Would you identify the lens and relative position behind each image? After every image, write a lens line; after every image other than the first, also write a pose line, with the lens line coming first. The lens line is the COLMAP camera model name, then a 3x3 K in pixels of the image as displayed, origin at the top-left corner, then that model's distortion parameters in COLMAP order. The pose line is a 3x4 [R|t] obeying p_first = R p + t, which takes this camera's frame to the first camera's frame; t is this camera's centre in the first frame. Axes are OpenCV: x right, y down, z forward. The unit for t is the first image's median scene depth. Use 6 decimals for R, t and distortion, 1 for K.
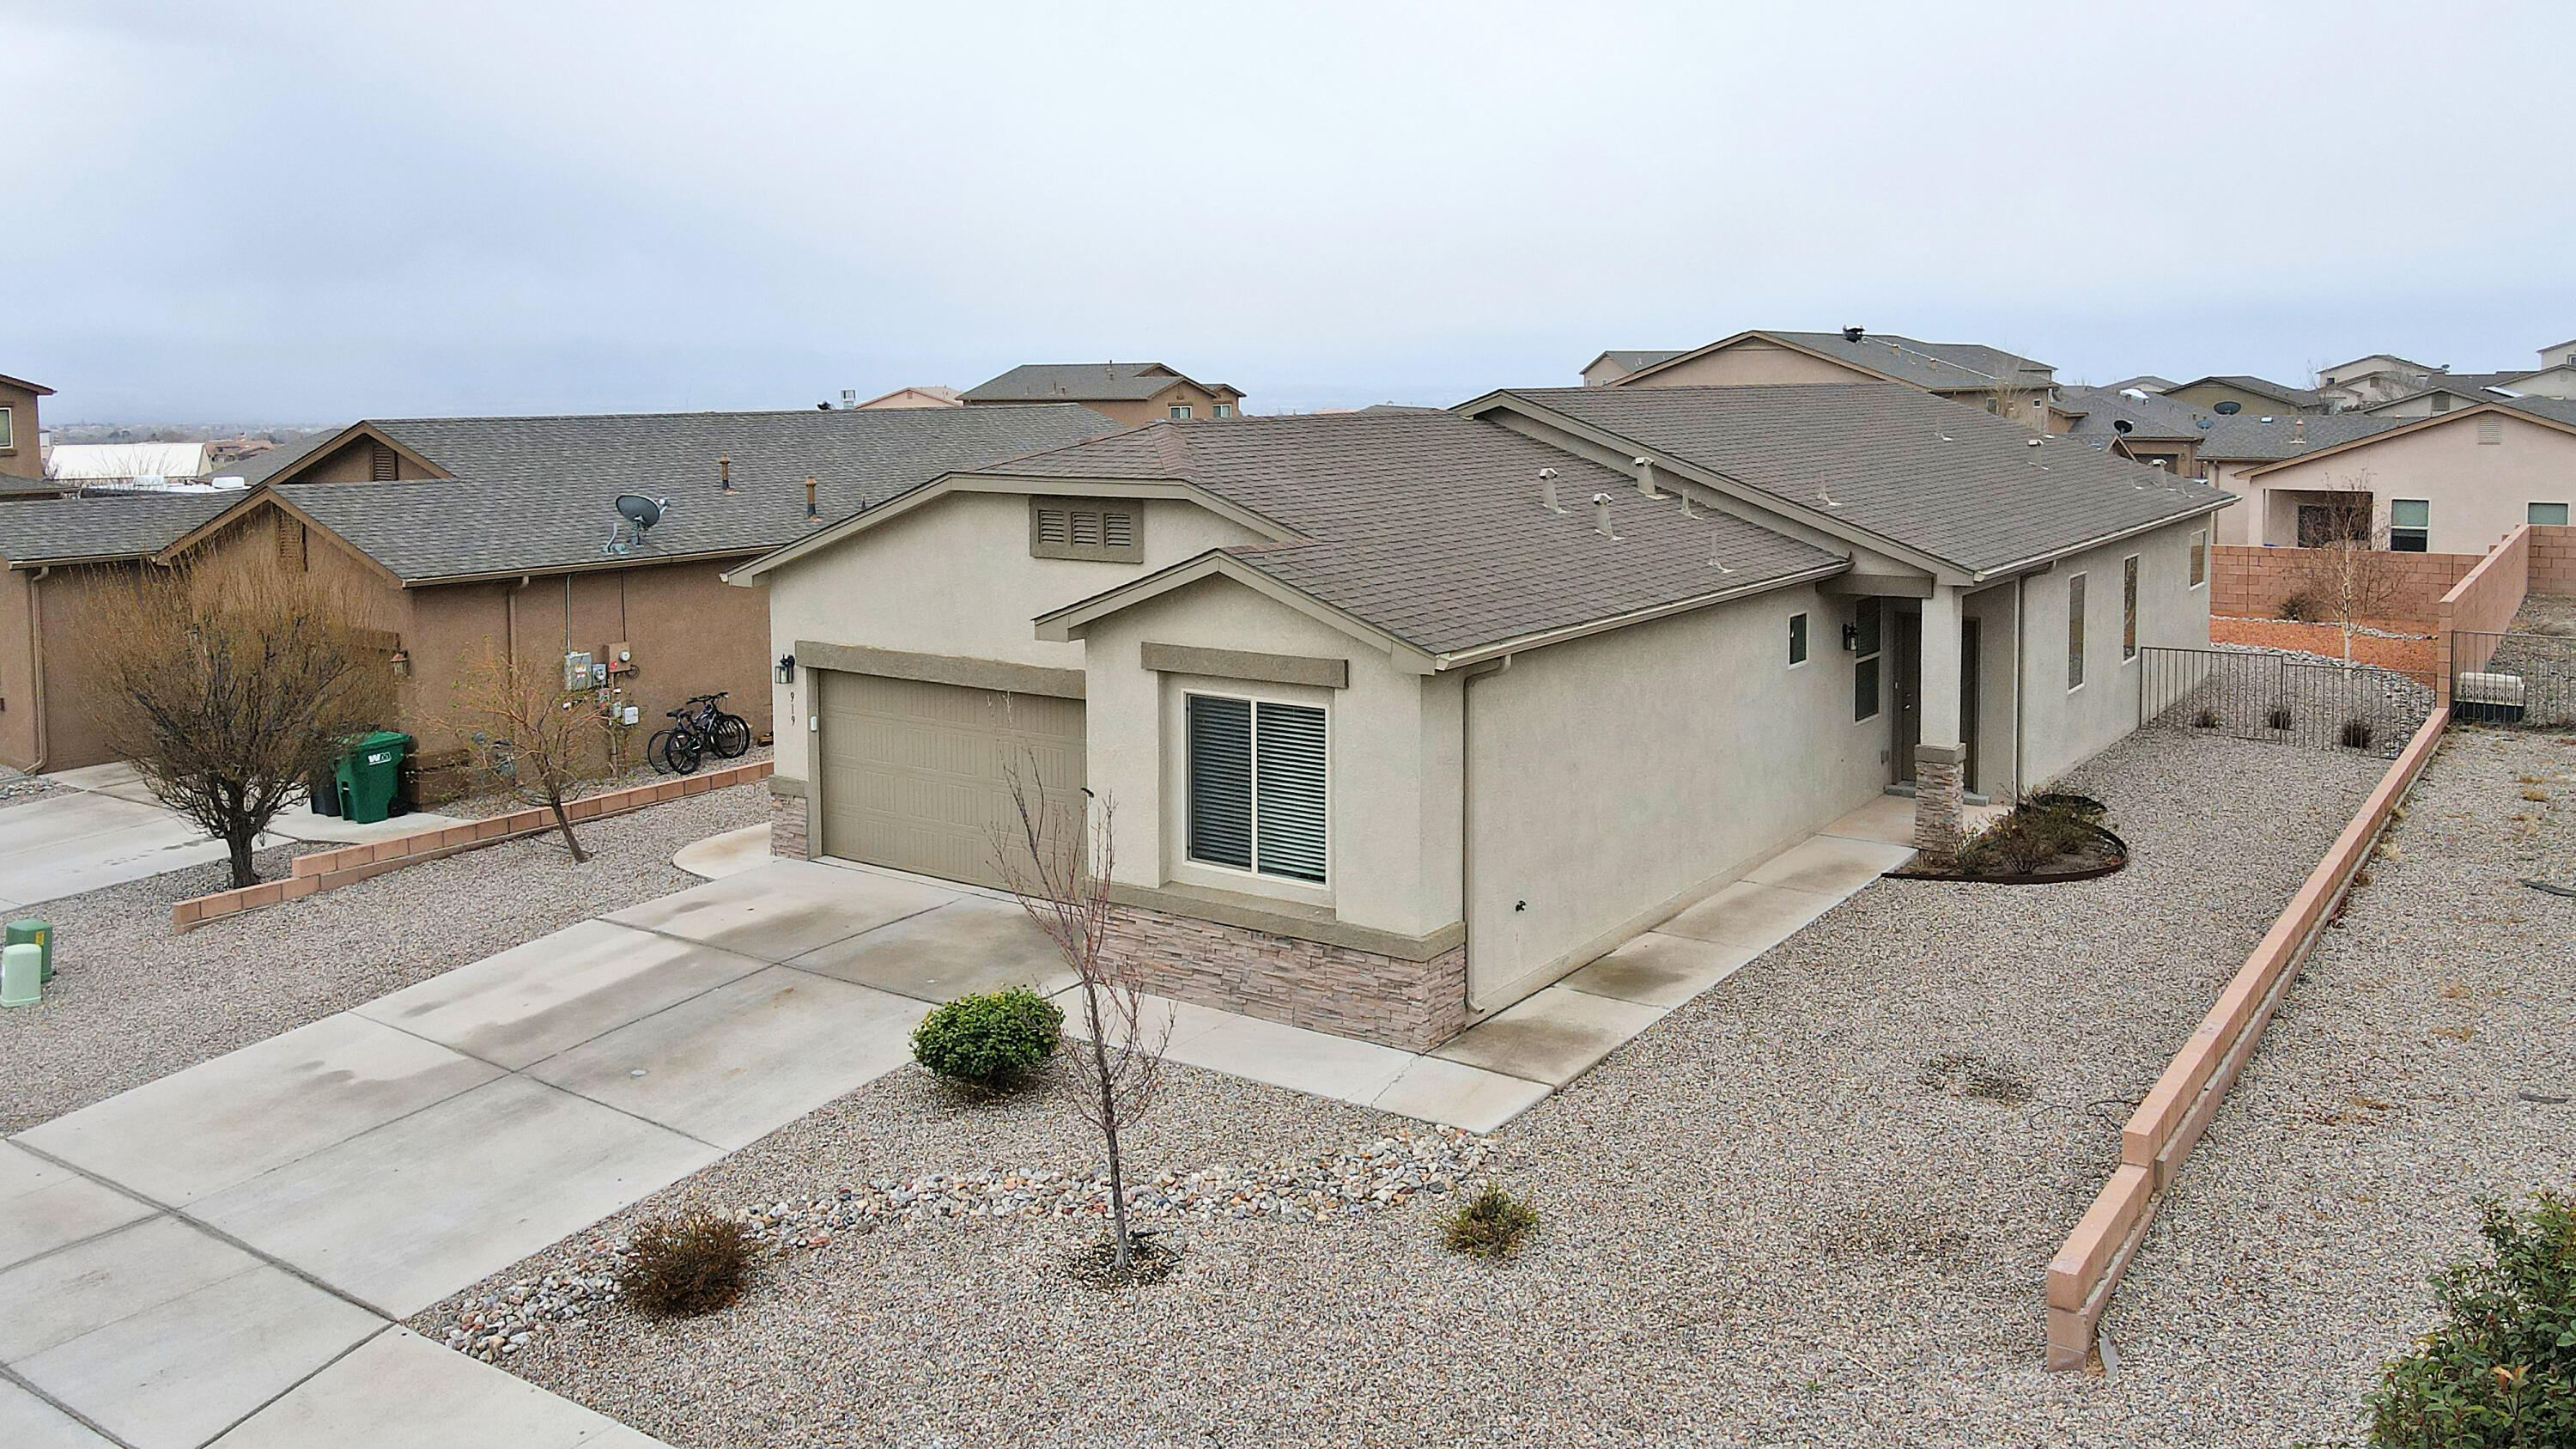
lens RADIAL K [[1993.4, 0, 1289.7], [0, 1993.4, 651.0], [0, 0, 1]] dist [0.008169, 0.004062]
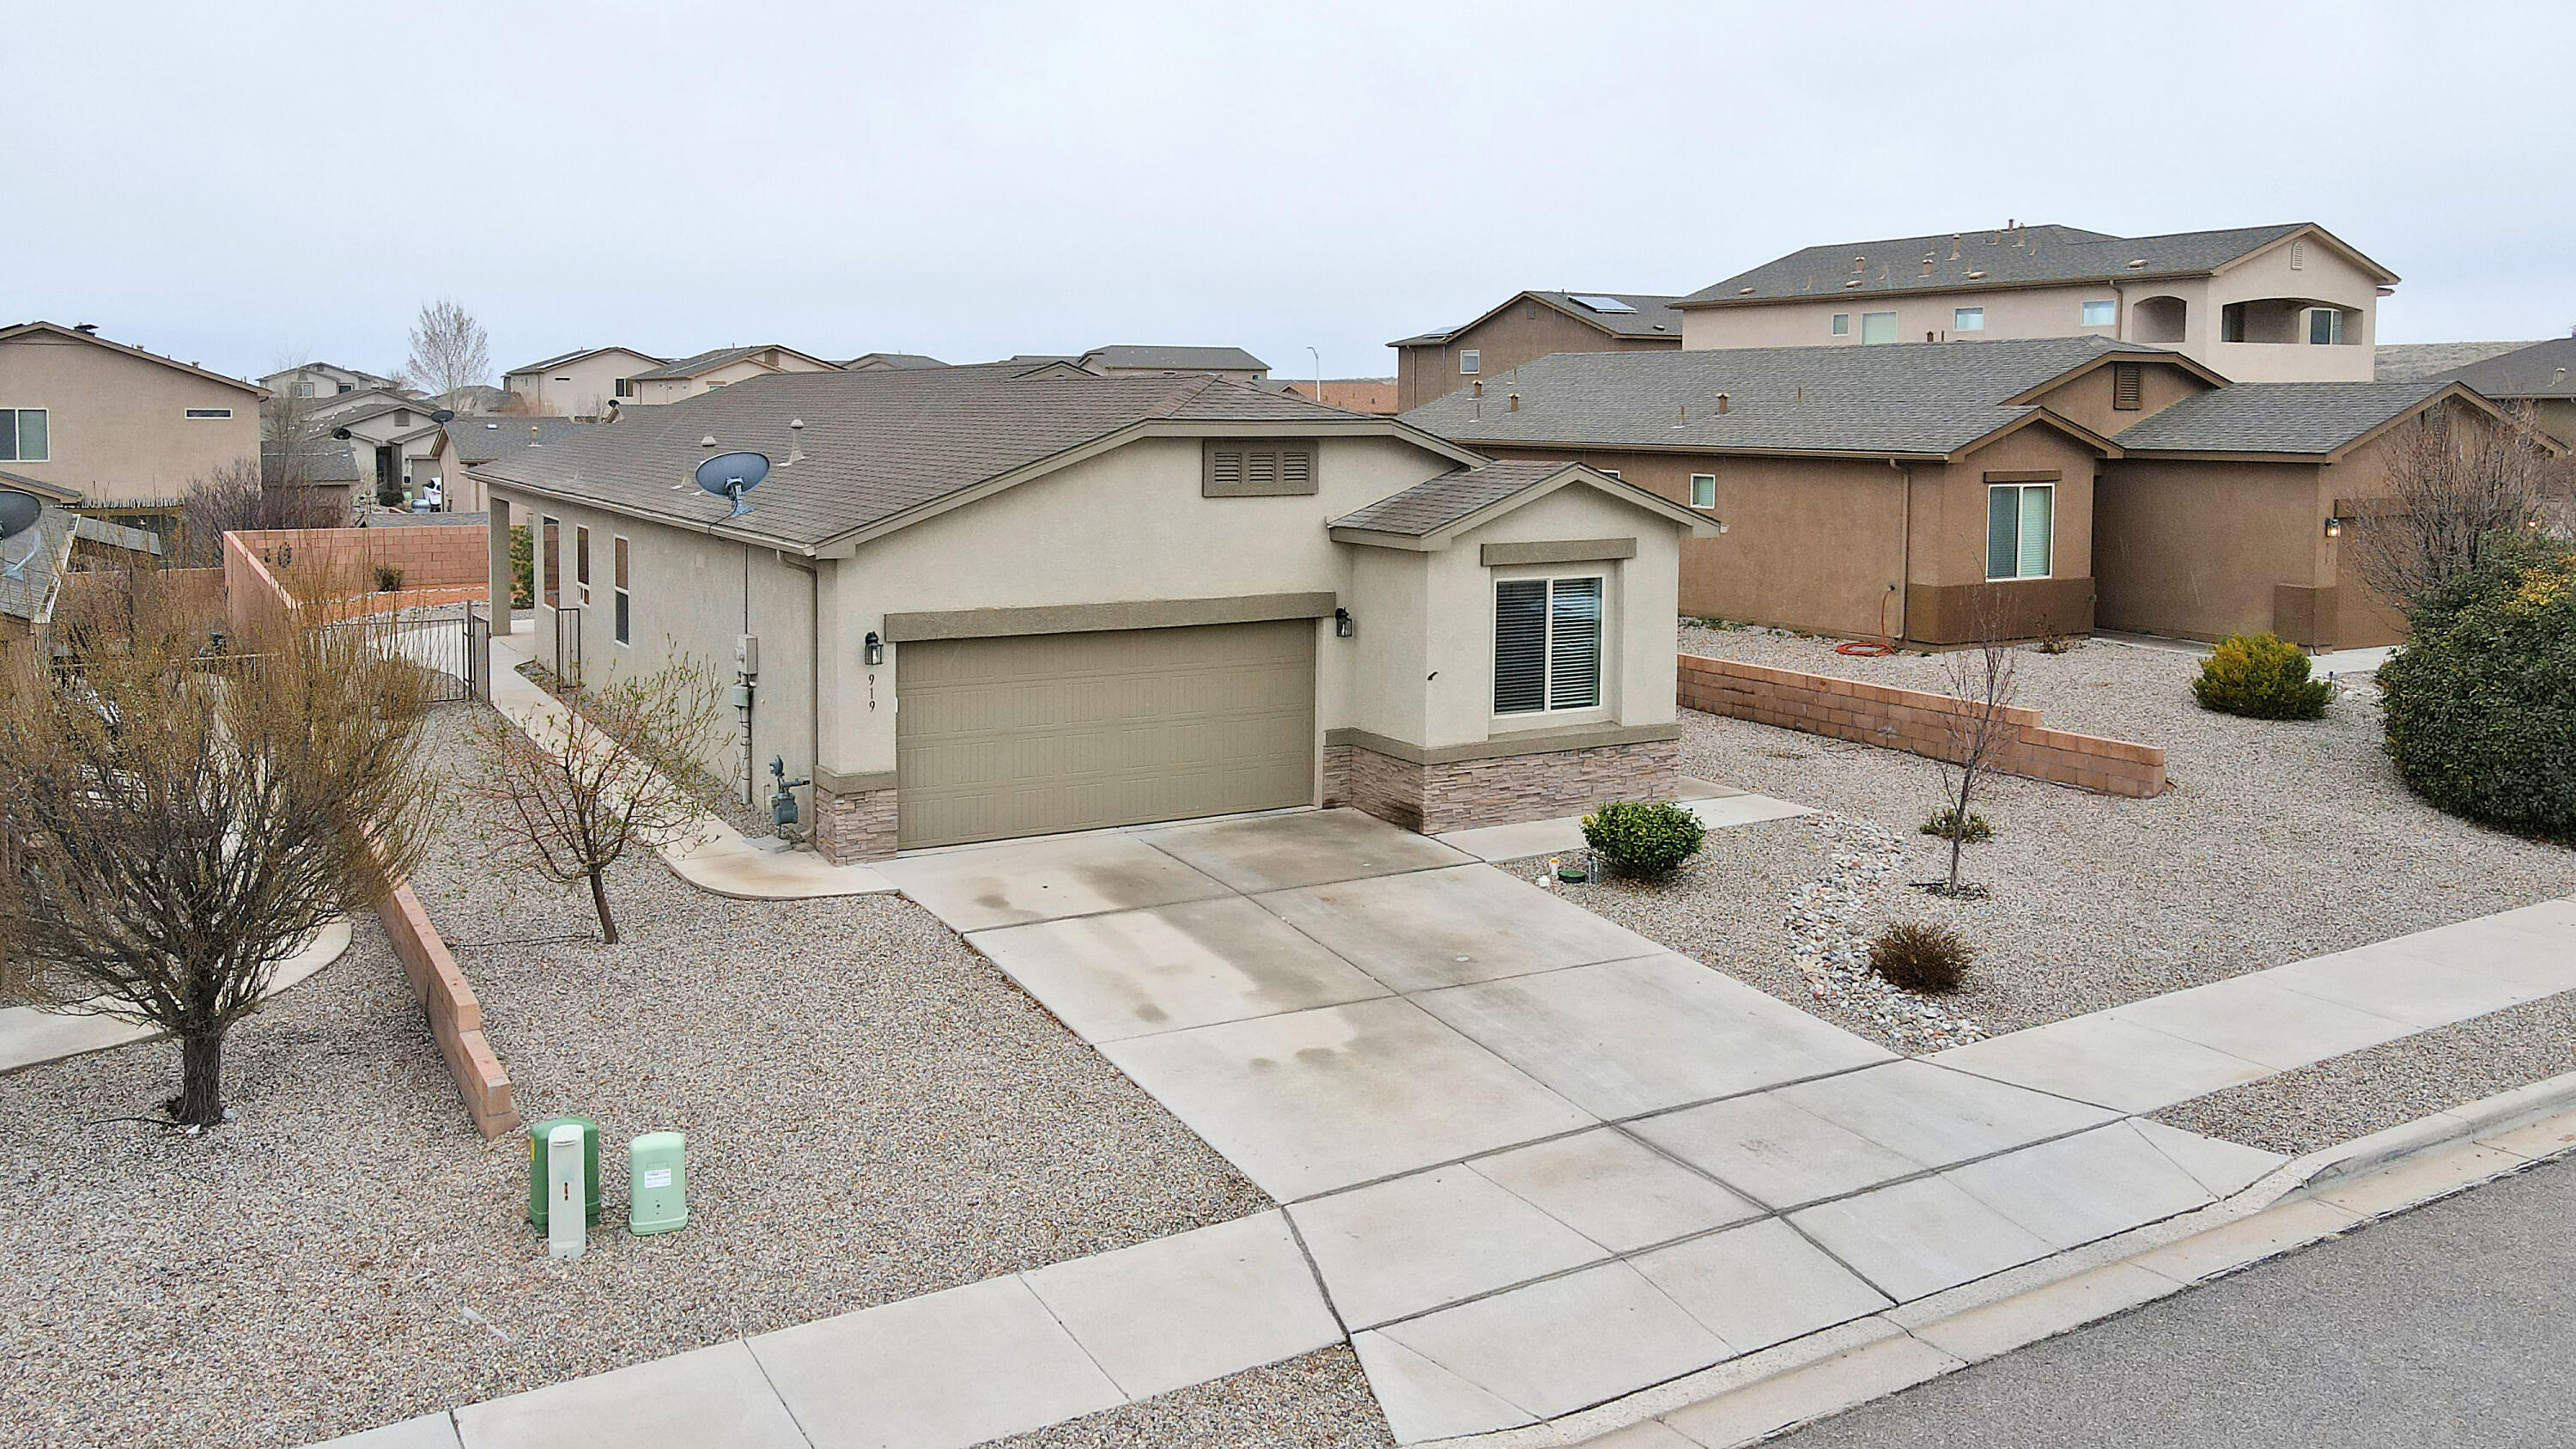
lens RADIAL K [[1924.2, 0, 1288.0], [0, 1924.2, 724.5], [0, 0, 1]] dist [0.002098, 0.002136]
pose [[0.409665, -0.138905, 0.901599, -1.213873], [0.116169, 0.988236, 0.099469, -0.026857], [-0.904809, 0.063988, 0.420982, 0.601350]]
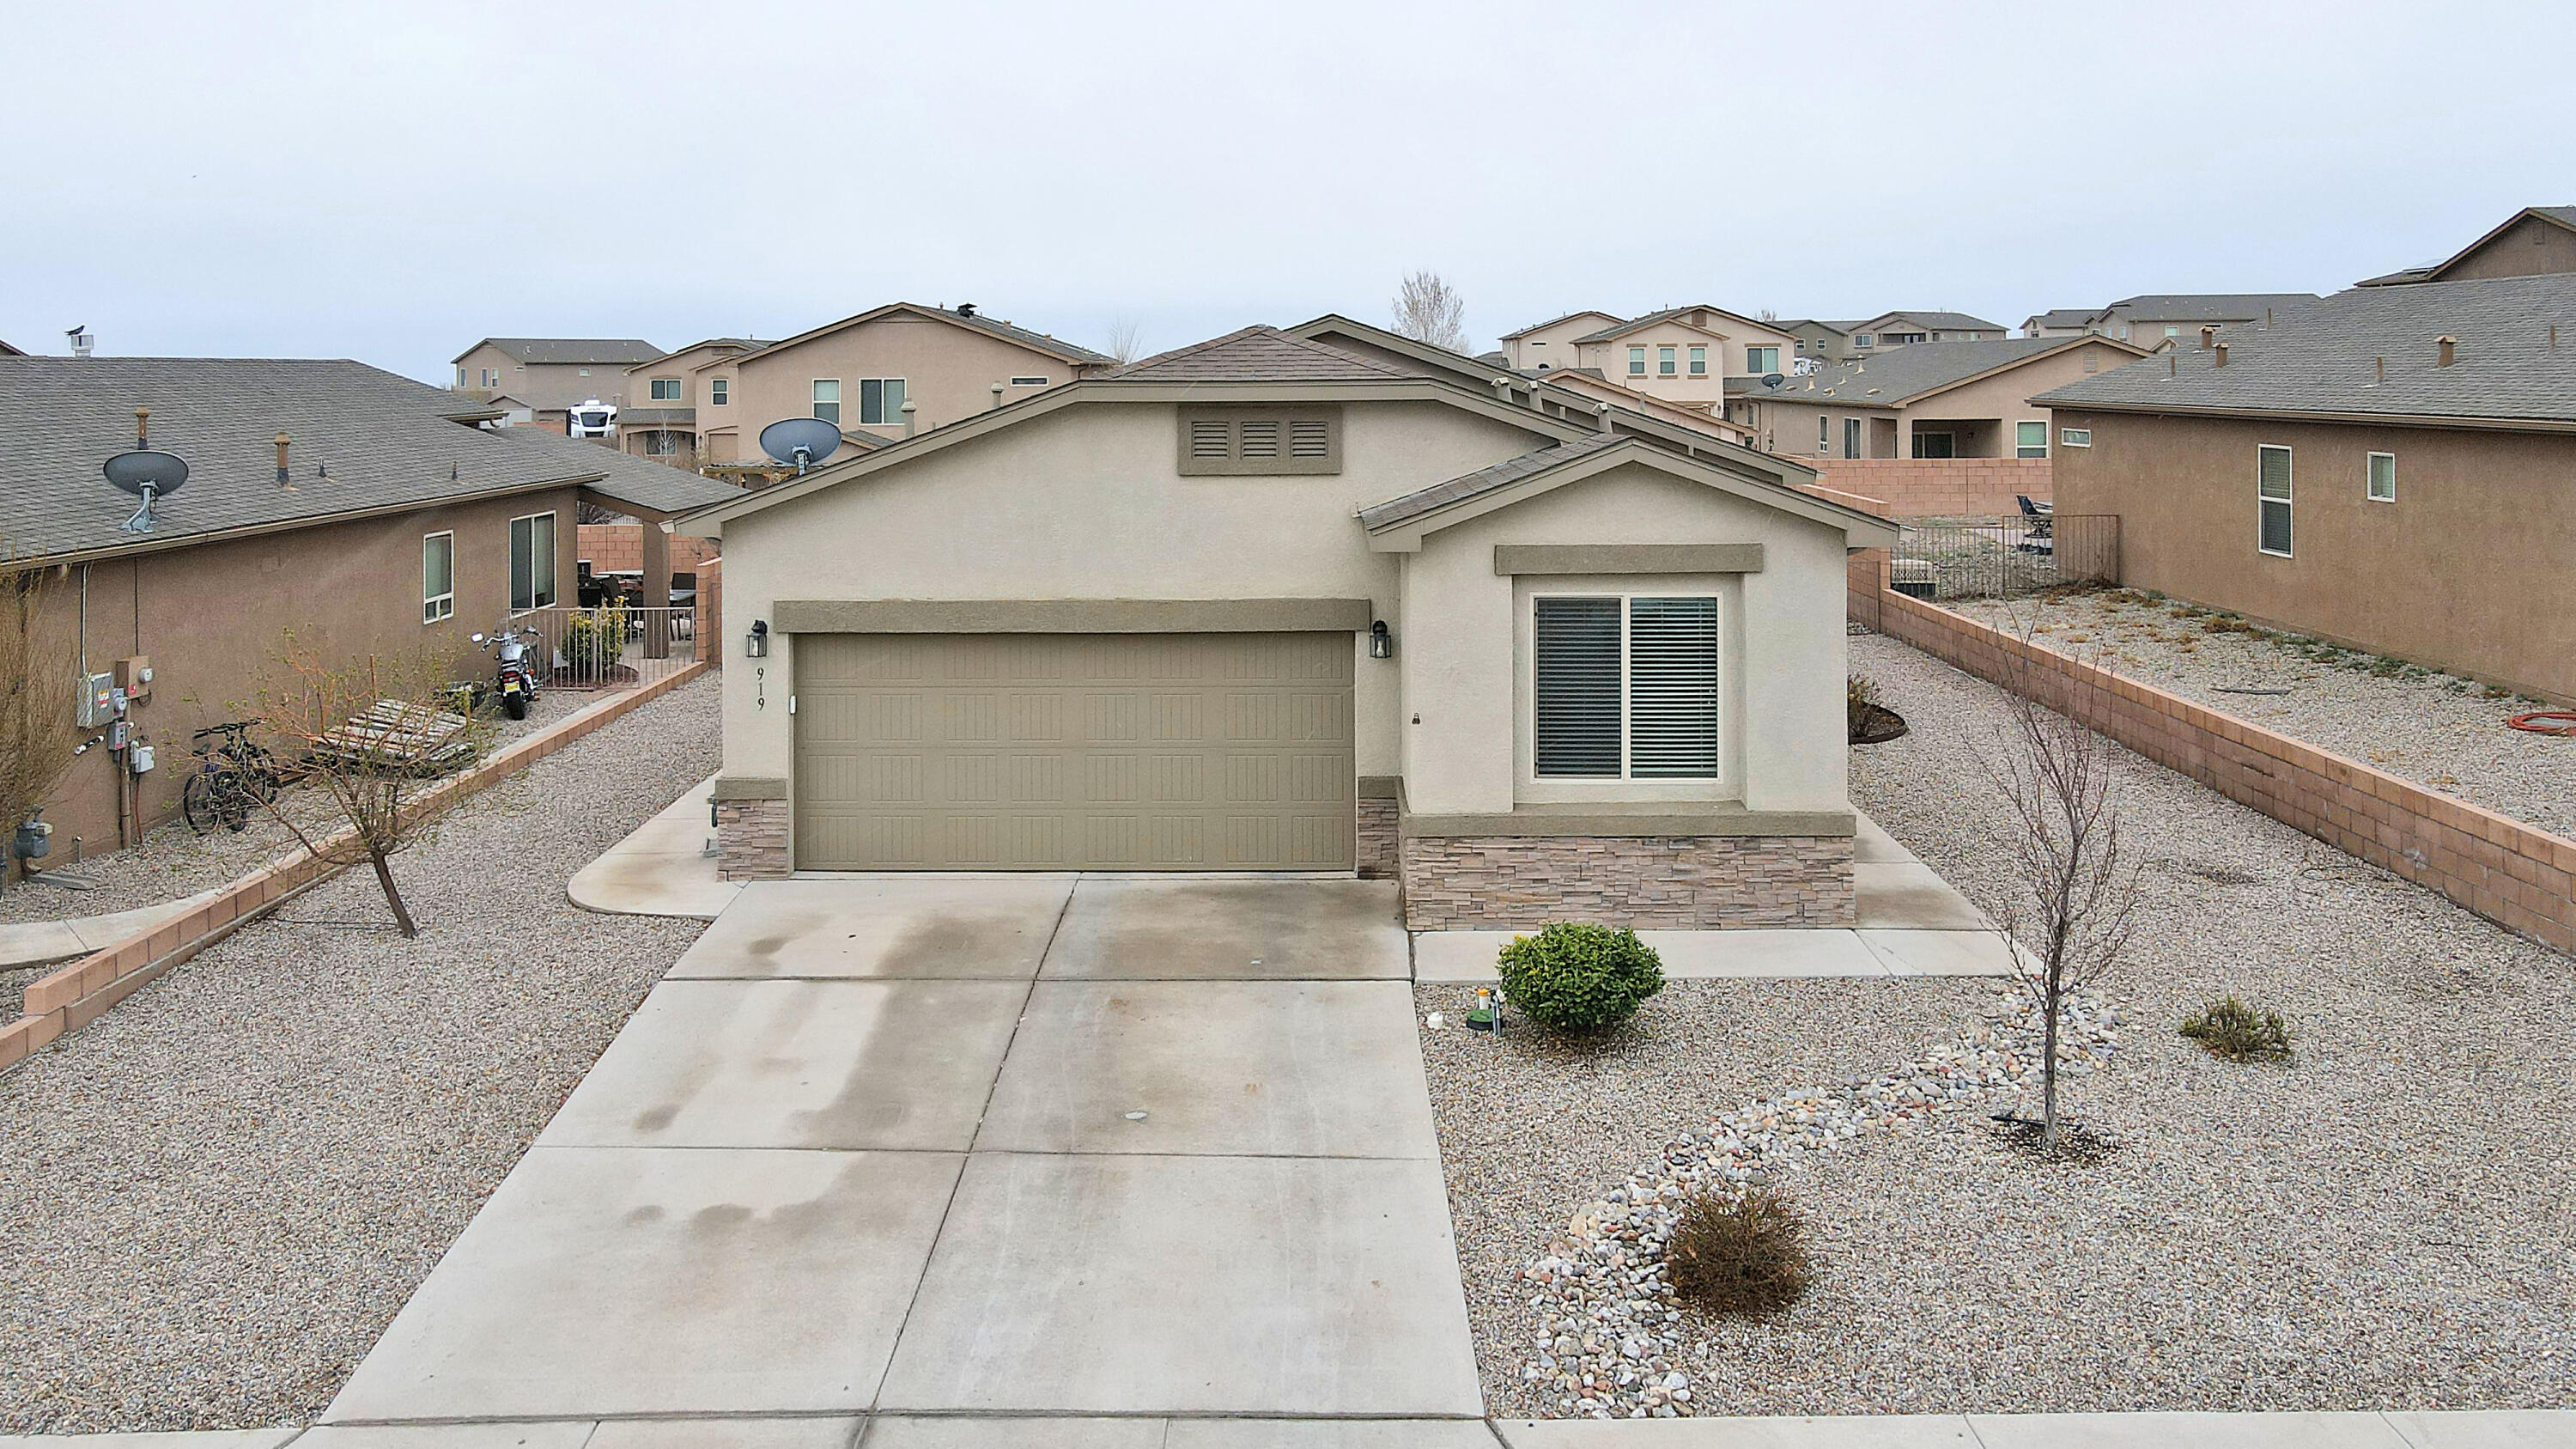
lens RADIAL K [[2011.2, 0, 1291.6], [0, 2011.2, 559.0], [0, 0, 1]] dist [0.002604, 0.009582]
pose [[0.820648, -0.050330, 0.569213, -0.675347], [0.077139, 0.996753, -0.023080, 0.015603], [-0.566204, 0.062849, 0.821866, 0.284069]]
